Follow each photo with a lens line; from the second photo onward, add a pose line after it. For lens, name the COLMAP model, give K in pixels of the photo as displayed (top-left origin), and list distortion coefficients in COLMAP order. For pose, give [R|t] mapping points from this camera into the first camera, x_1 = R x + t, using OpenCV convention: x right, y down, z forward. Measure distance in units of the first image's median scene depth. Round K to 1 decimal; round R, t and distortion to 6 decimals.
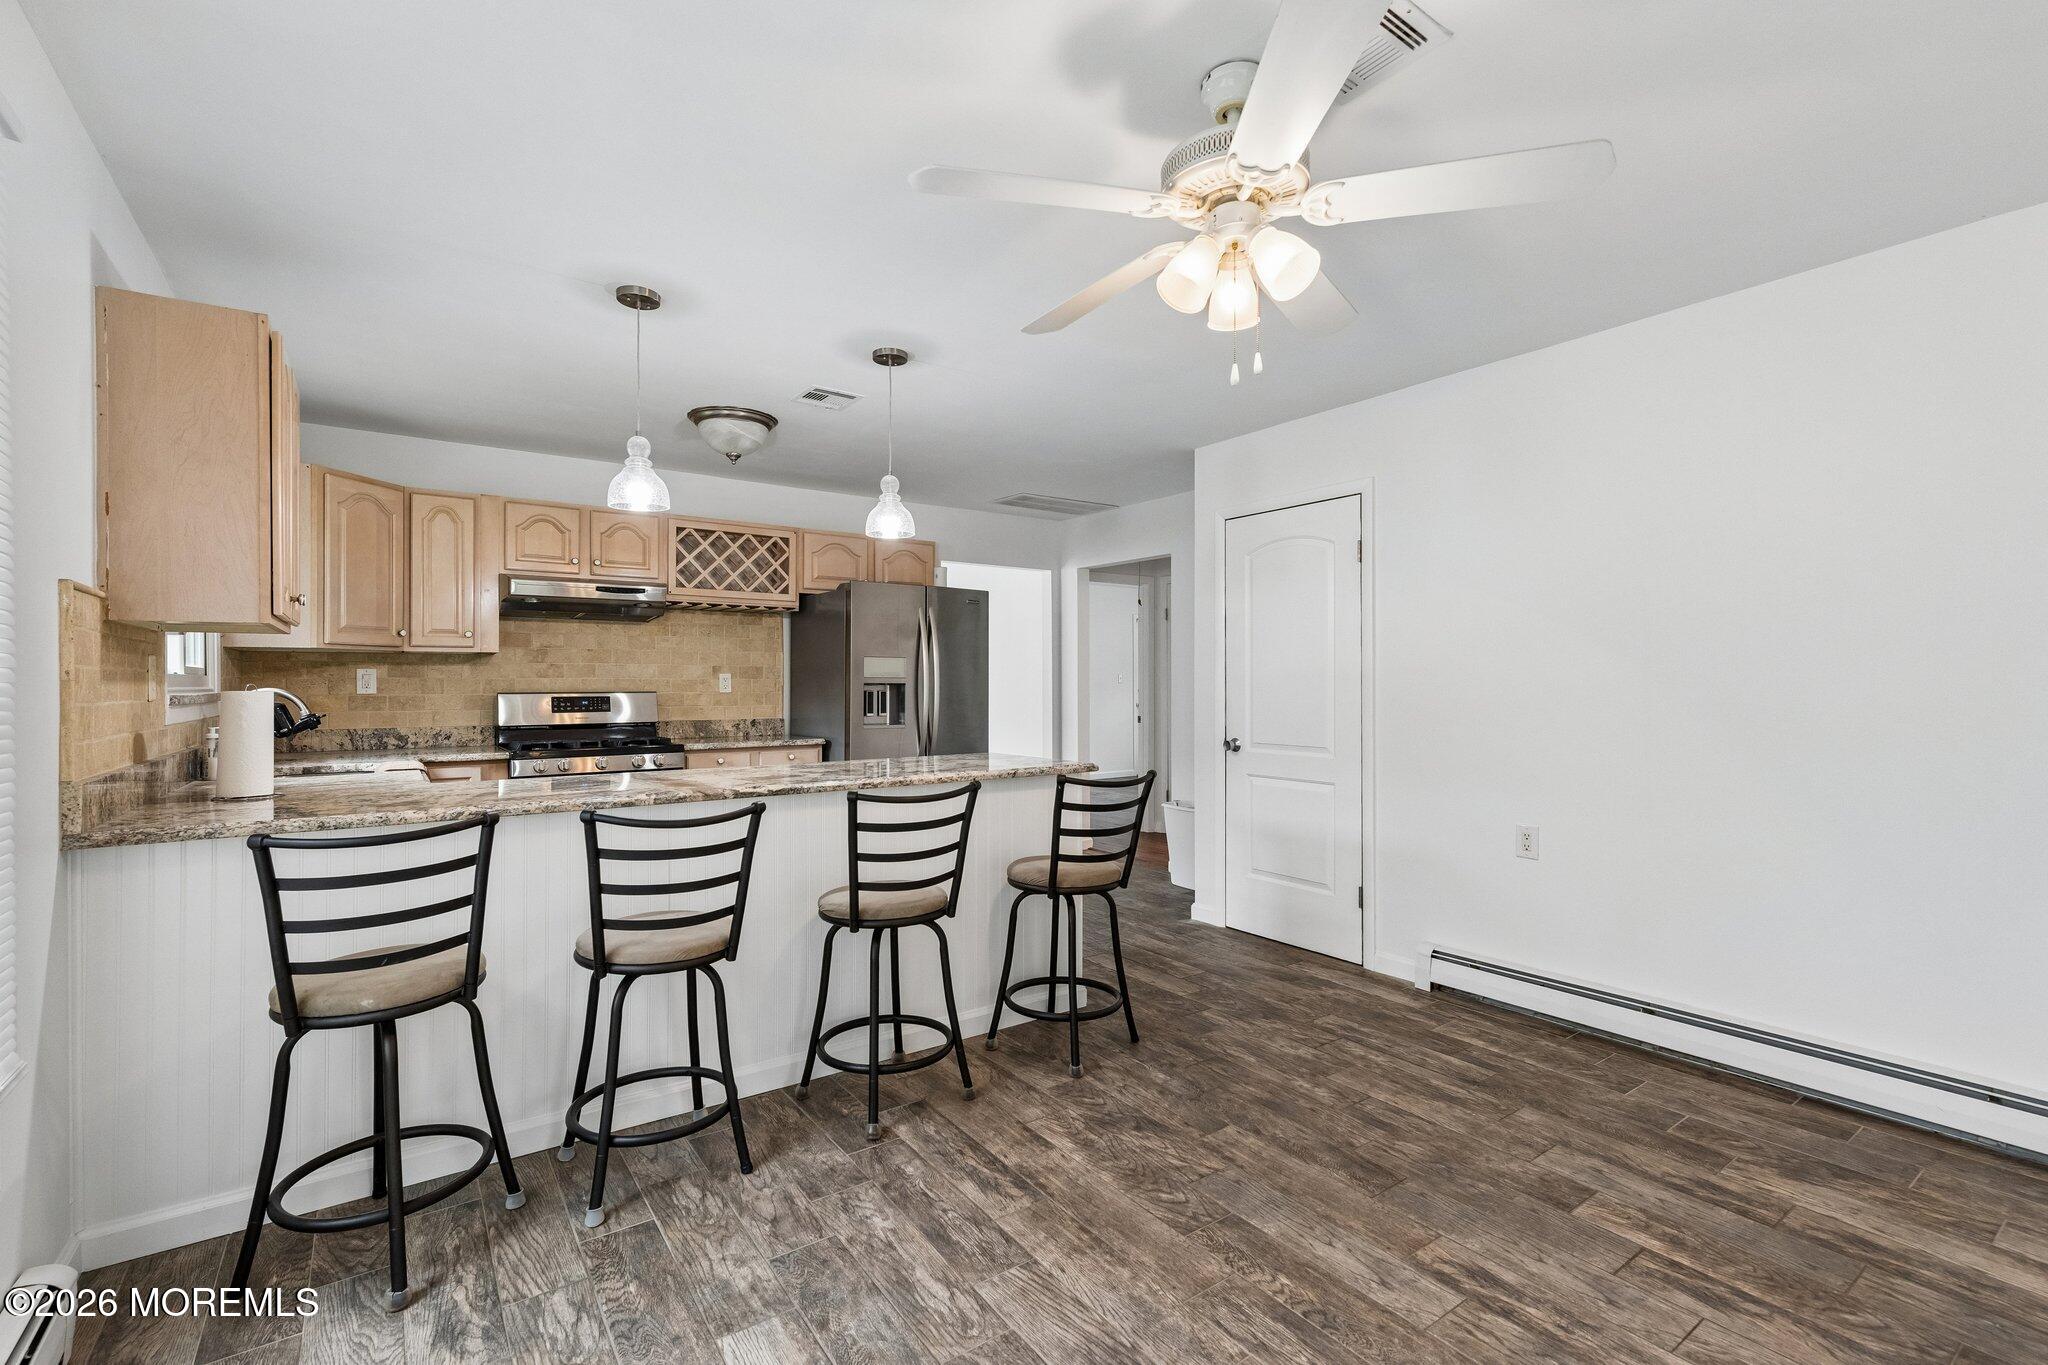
lens RADIAL K [[896.6, 0, 1024.0], [0, 896.6, 682.5], [0, 0, 1]] dist [0.001063, 0.000020]
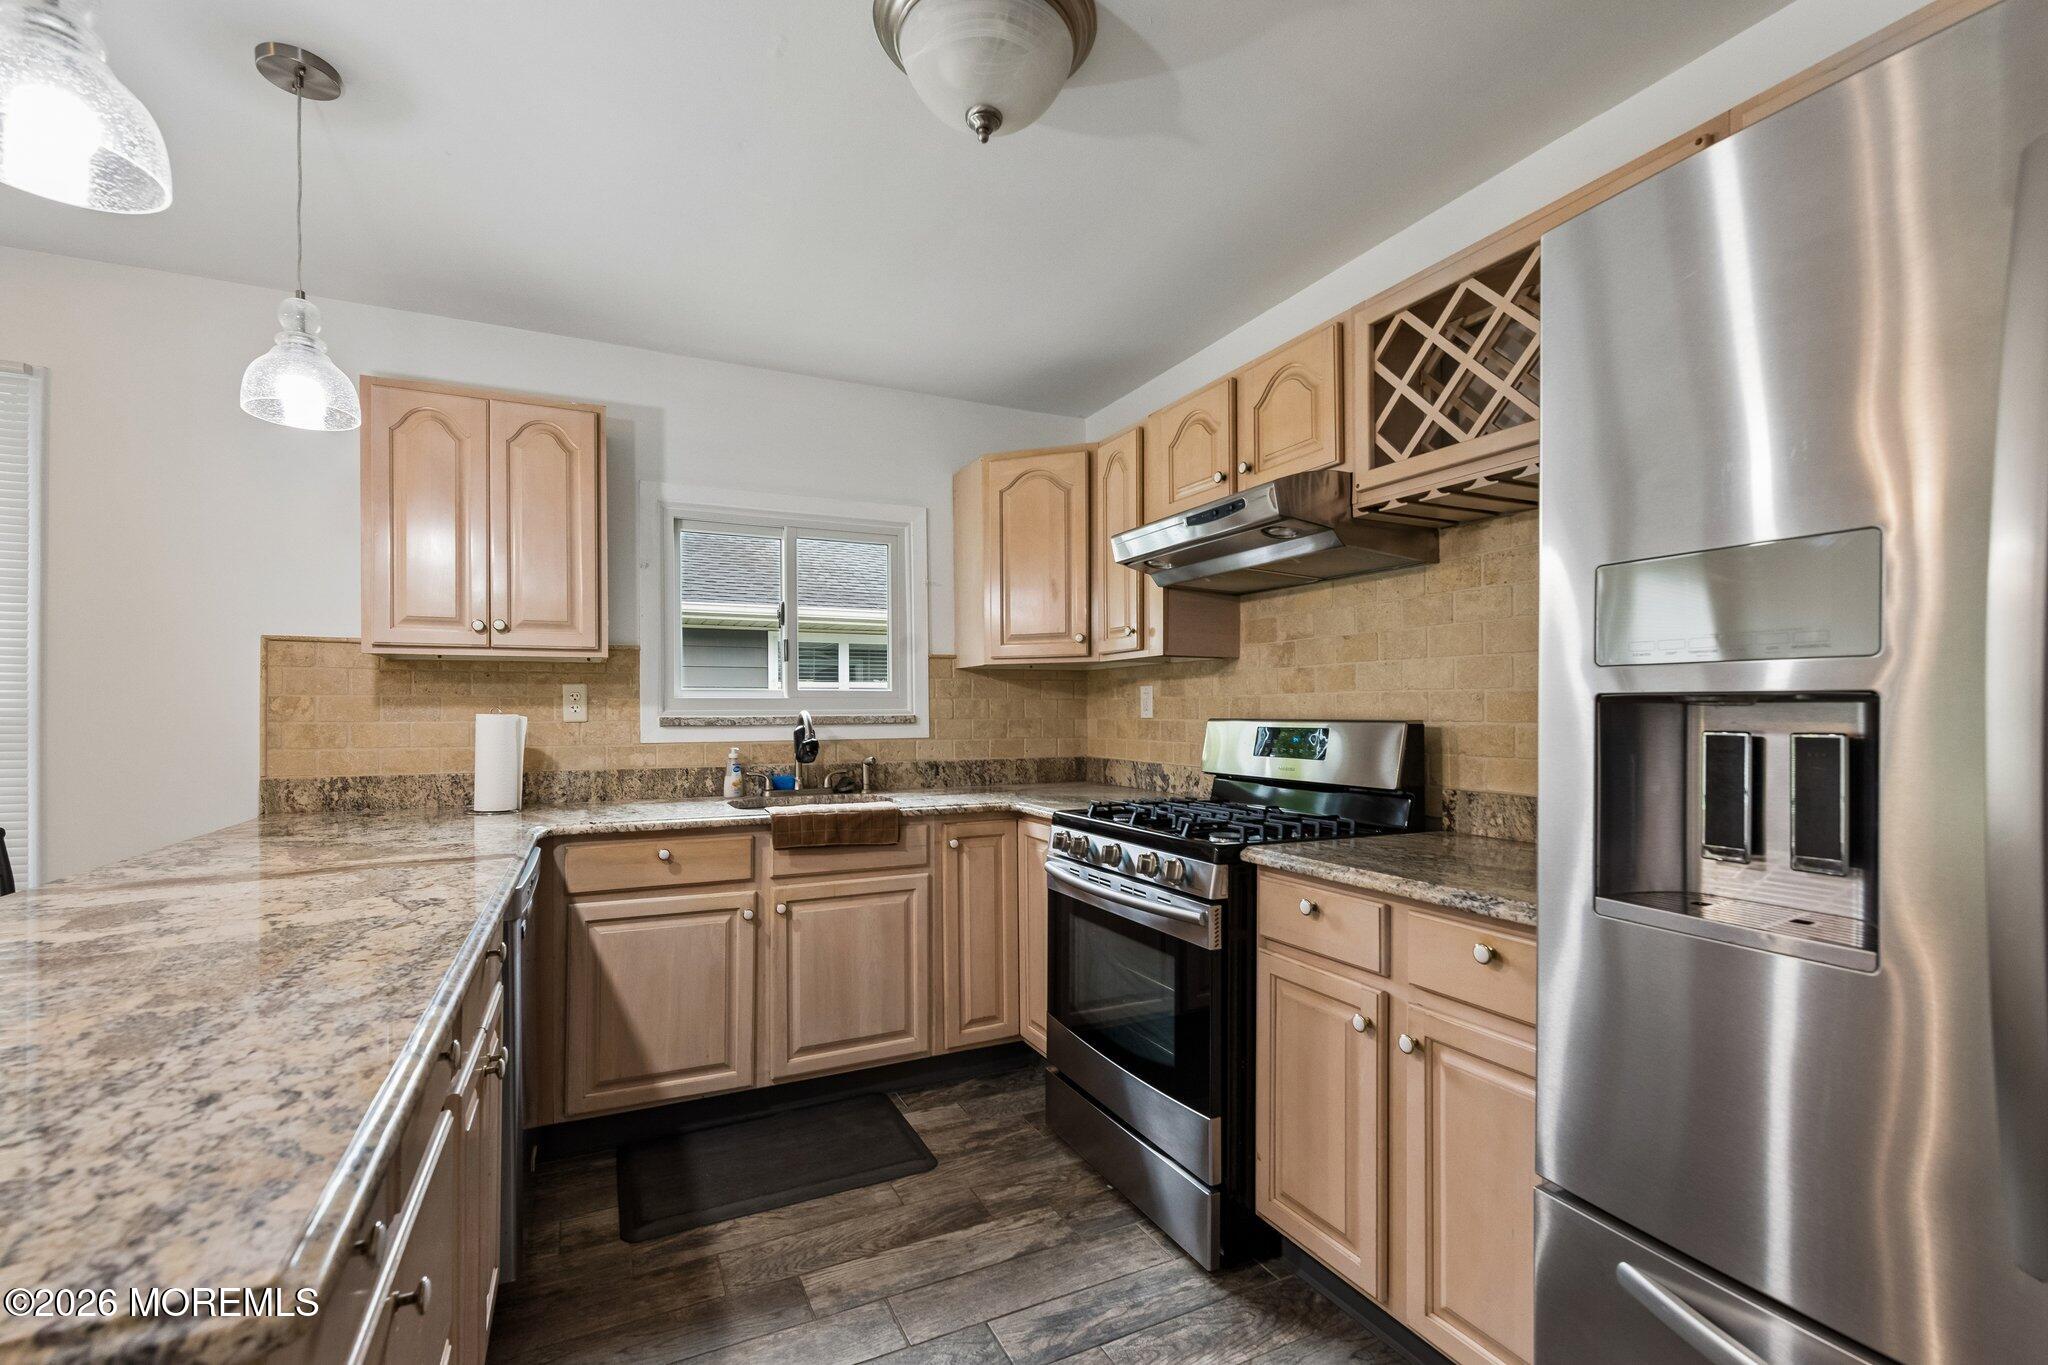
lens RADIAL K [[893.0, 0, 1022.7], [0, 893.0, 710.1], [0, 0, 1]] dist [0.002442, 0.000031]
pose [[-0.171056, 0.001804, -0.985260, 0.050974], [0.005562, 0.999984, 0.000866, 0.004071], [0.985246, -0.005332, -0.171063, 0.947727]]
